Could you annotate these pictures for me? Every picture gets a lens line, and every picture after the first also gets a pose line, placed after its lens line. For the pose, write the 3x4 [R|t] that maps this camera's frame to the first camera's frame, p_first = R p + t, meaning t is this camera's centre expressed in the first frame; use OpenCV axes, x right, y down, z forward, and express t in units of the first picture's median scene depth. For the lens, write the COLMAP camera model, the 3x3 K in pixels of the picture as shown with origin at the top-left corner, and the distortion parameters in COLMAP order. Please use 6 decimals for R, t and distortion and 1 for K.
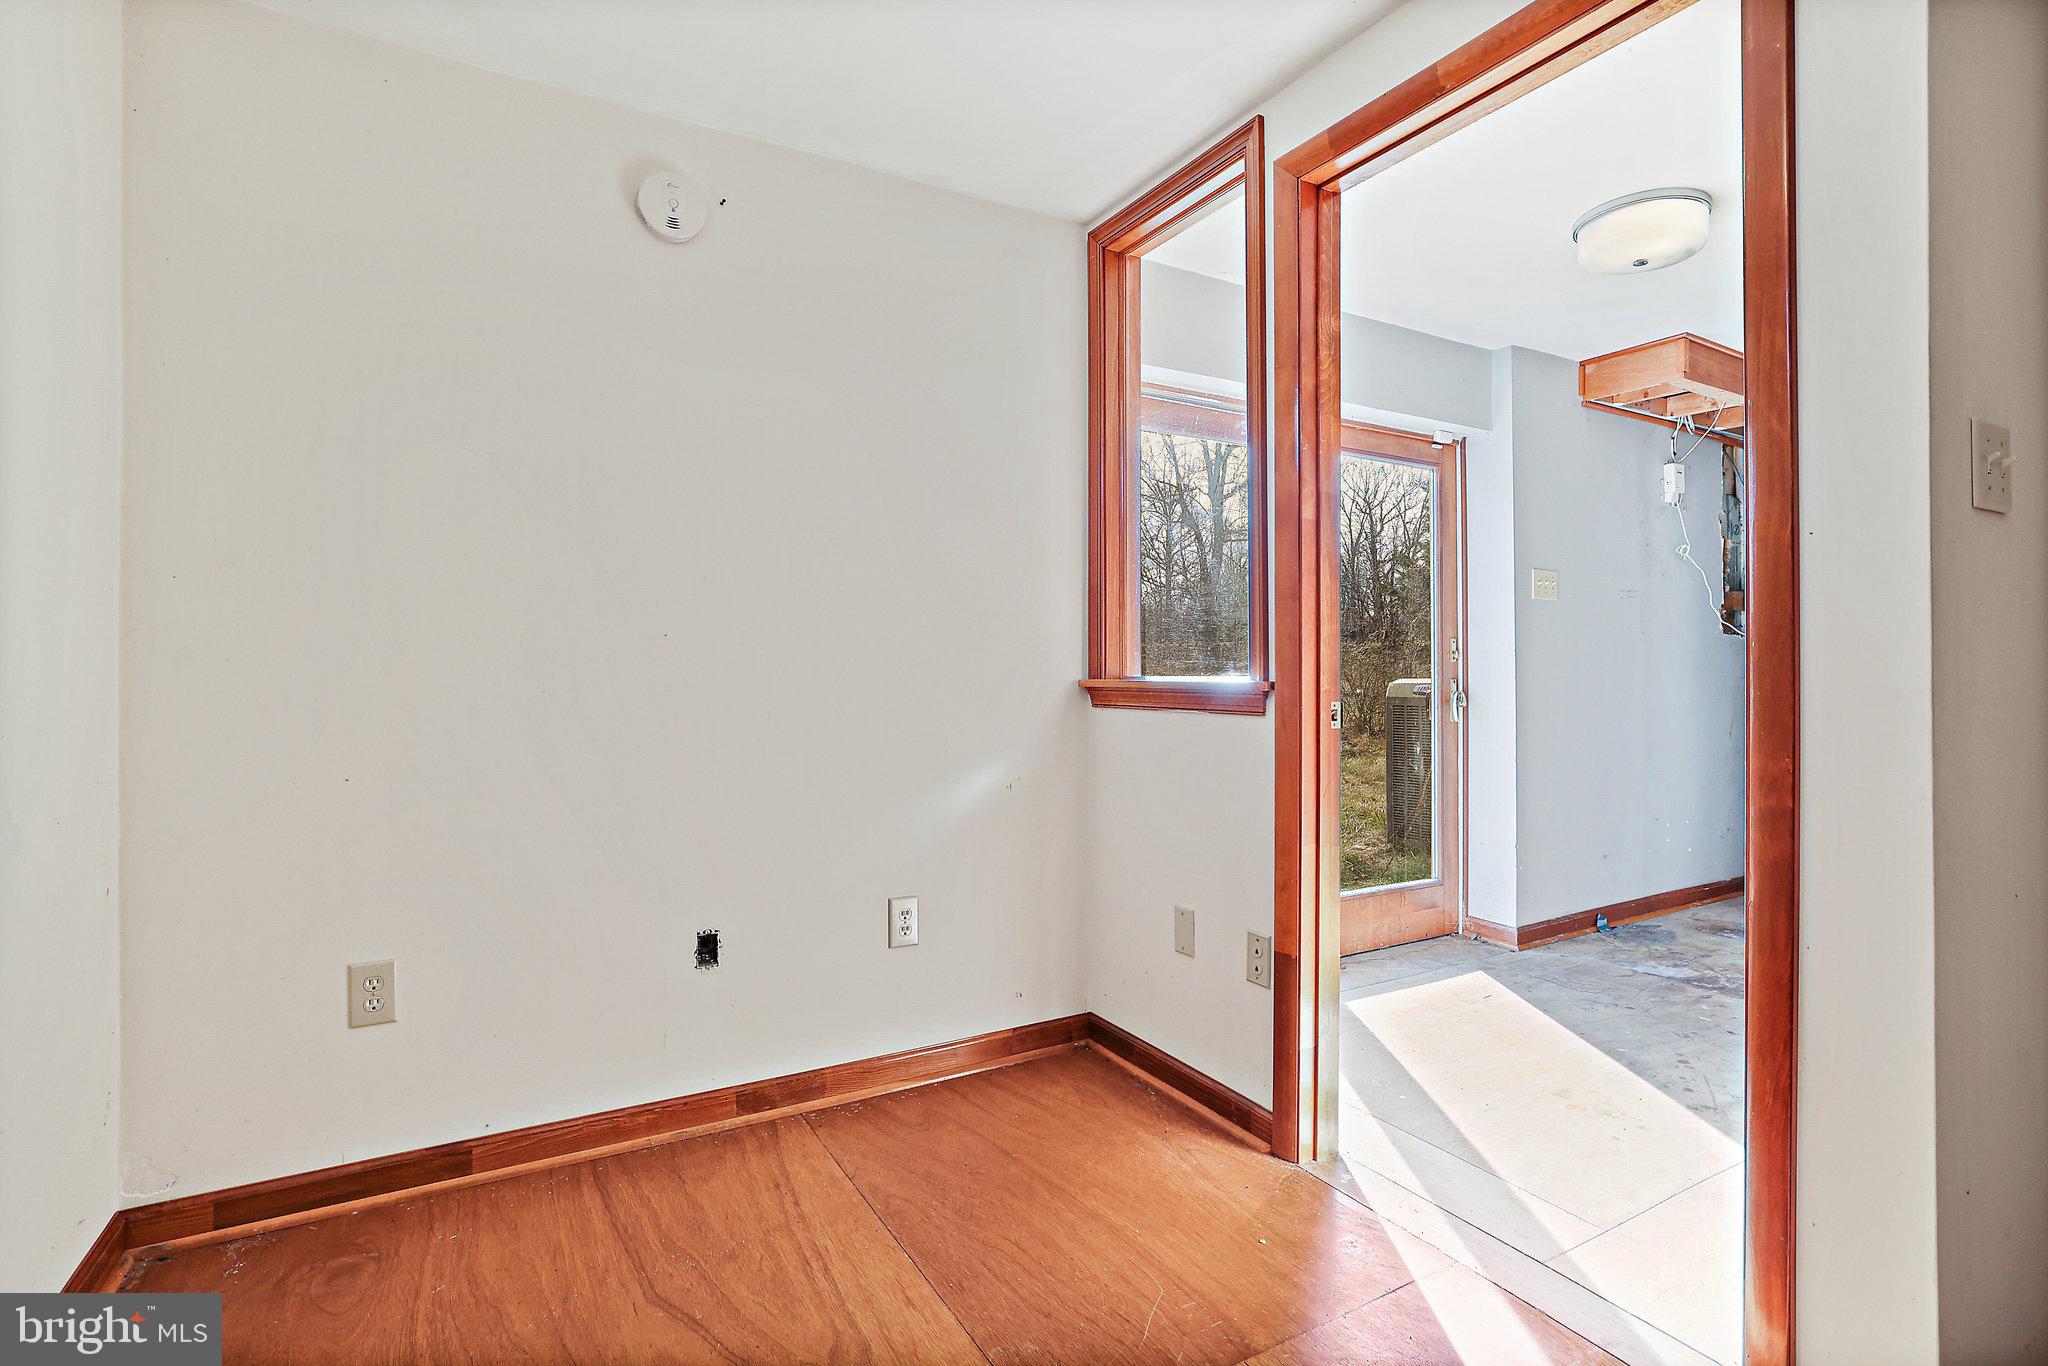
lens RADIAL K [[955.8, 0, 1023.6], [0, 955.8, 671.1], [0, 0, 1]] dist [-0.061255, 0.032672]
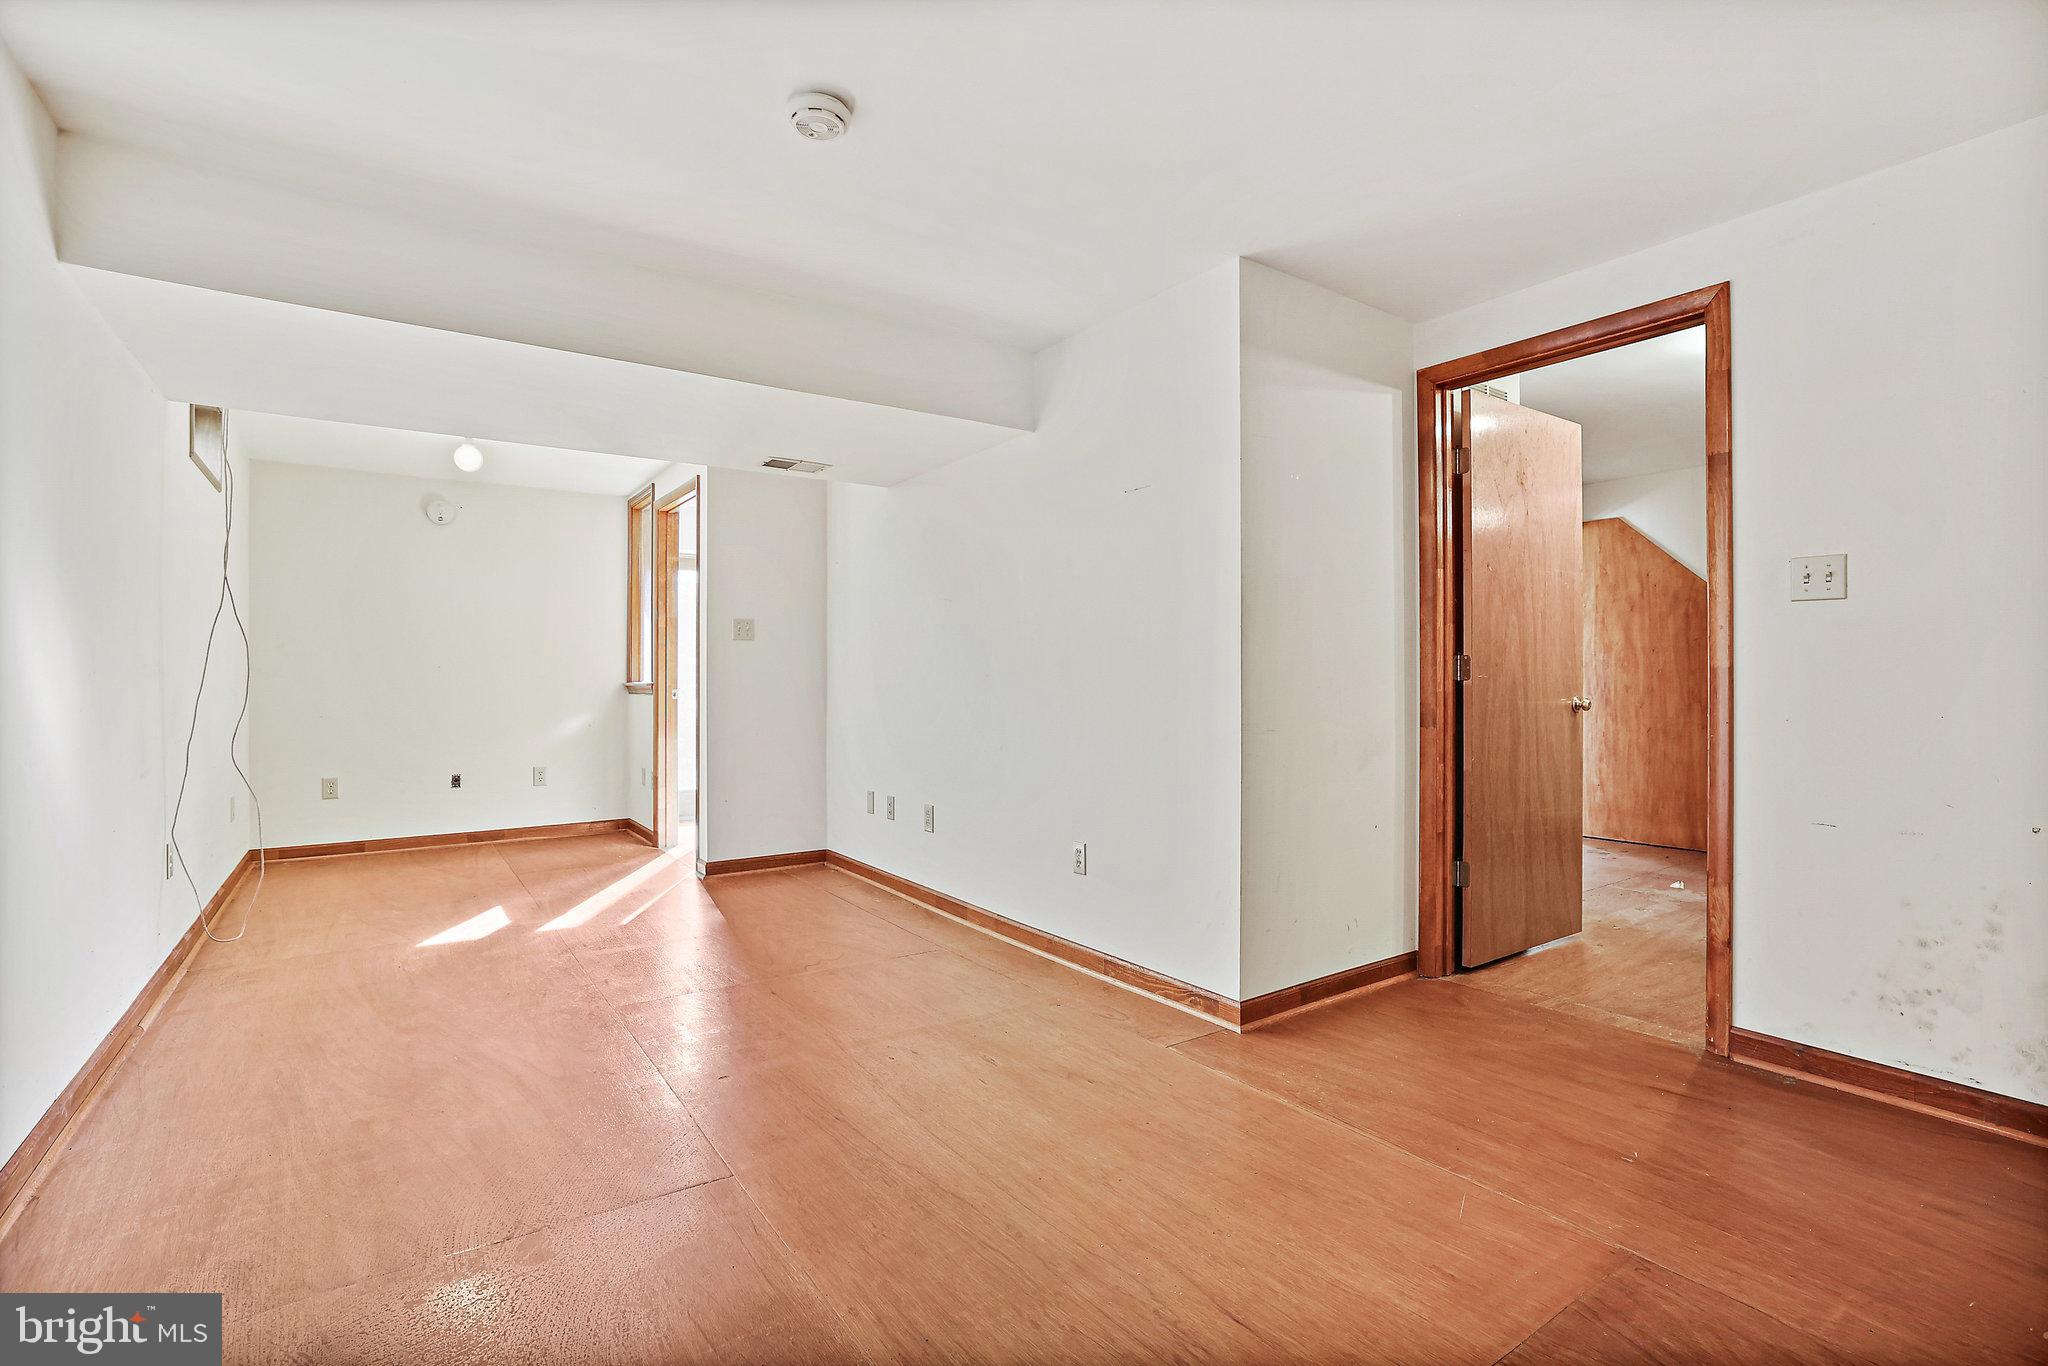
lens RADIAL K [[945.7, 0, 1034.0], [0, 945.7, 674.1], [0, 0, 1]] dist [-0.036381, 0.020482]
pose [[0.996433, -0.007399, 0.084068, 1.127740], [0.007122, 0.999968, 0.003591, -0.018404], [-0.084092, -0.002980, 0.996454, -1.876683]]
